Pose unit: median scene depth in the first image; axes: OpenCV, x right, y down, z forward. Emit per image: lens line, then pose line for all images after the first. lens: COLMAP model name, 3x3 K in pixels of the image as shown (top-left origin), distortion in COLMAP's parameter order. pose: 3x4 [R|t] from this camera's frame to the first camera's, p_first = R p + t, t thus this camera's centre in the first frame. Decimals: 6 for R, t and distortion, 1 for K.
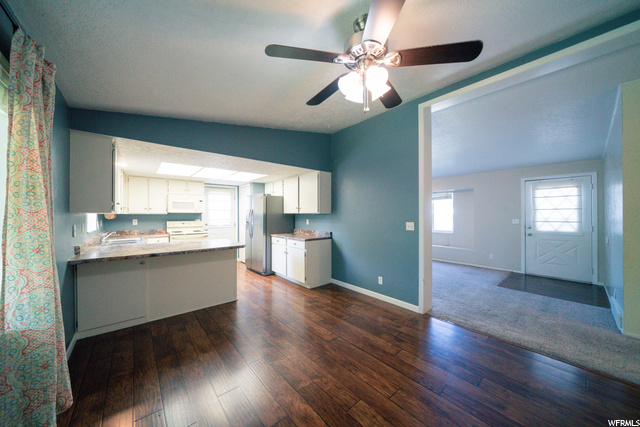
lens RADIAL K [[217.8, 0, 302.9], [0, 217.8, 214.4], [0, 0, 1]] dist [-0.007903, -0.000286]
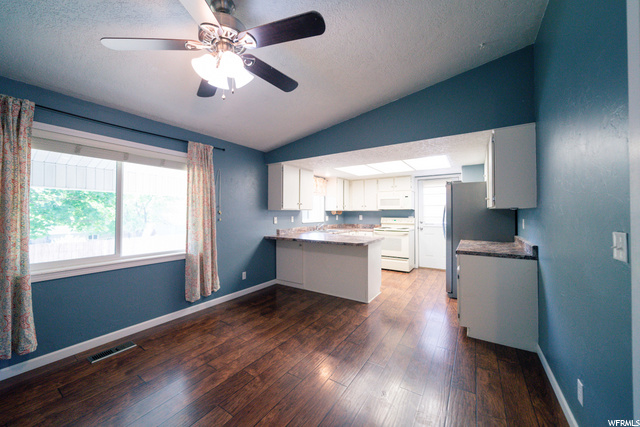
lens RADIAL K [[240.4, 0, 313.4], [0, 240.4, 208.8], [0, 0, 1]] dist [0.001823, 0.000187]
pose [[0.309397, -0.013811, -0.950833, 0.448622], [0.004193, 0.999905, -0.013160, 0.003403], [0.950924, 0.000085, 0.309426, 0.341748]]
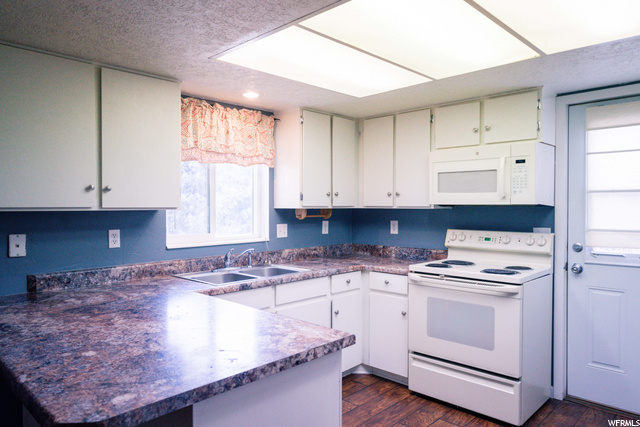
lens RADIAL K [[443.8, 0, 321.0], [0, 443.8, 215.2], [0, 0, 1]] dist [0.007463, 0.001668]
pose [[0.139469, 0.022867, -0.989962, 0.056353], [0.005014, 0.999704, 0.023798, -0.009722], [0.990214, -0.008283, 0.139313, 0.772498]]
